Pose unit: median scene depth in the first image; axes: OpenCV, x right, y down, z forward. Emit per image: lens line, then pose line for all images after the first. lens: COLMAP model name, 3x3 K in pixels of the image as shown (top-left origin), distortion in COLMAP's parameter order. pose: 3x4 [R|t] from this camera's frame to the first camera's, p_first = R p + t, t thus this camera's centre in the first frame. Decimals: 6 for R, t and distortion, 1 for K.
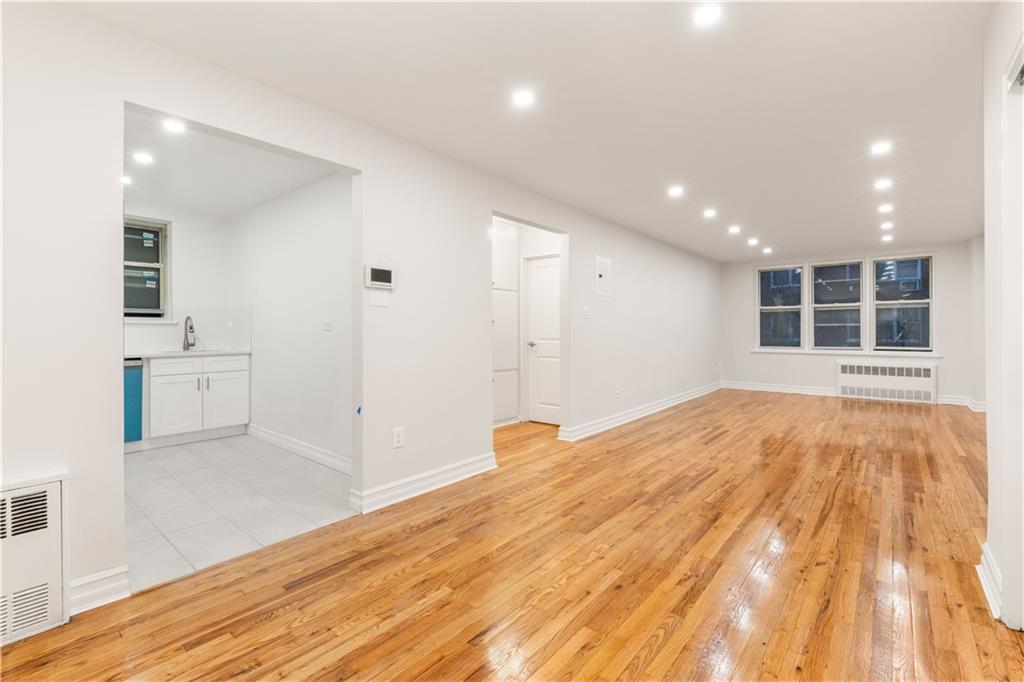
lens RADIAL K [[452.6, 0, 537.7], [0, 452.6, 326.7], [0, 0, 1]] dist [0.000022, -0.000614]
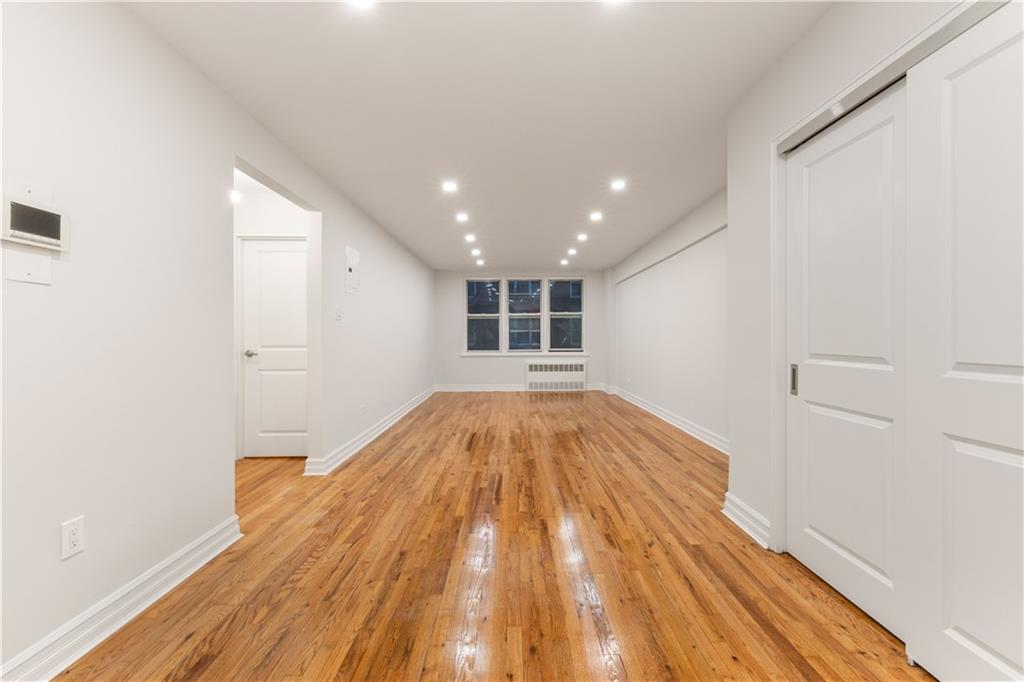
lens RADIAL K [[441.1, 0, 507.7], [0, 441.1, 332.8], [0, 0, 1]] dist [-0.000901, -0.000484]
pose [[0.773052, 0.004030, 0.634330, -0.195109], [-0.002834, 0.999992, -0.002899, 0.007274], [-0.634336, 0.000443, 0.773057, 0.230737]]
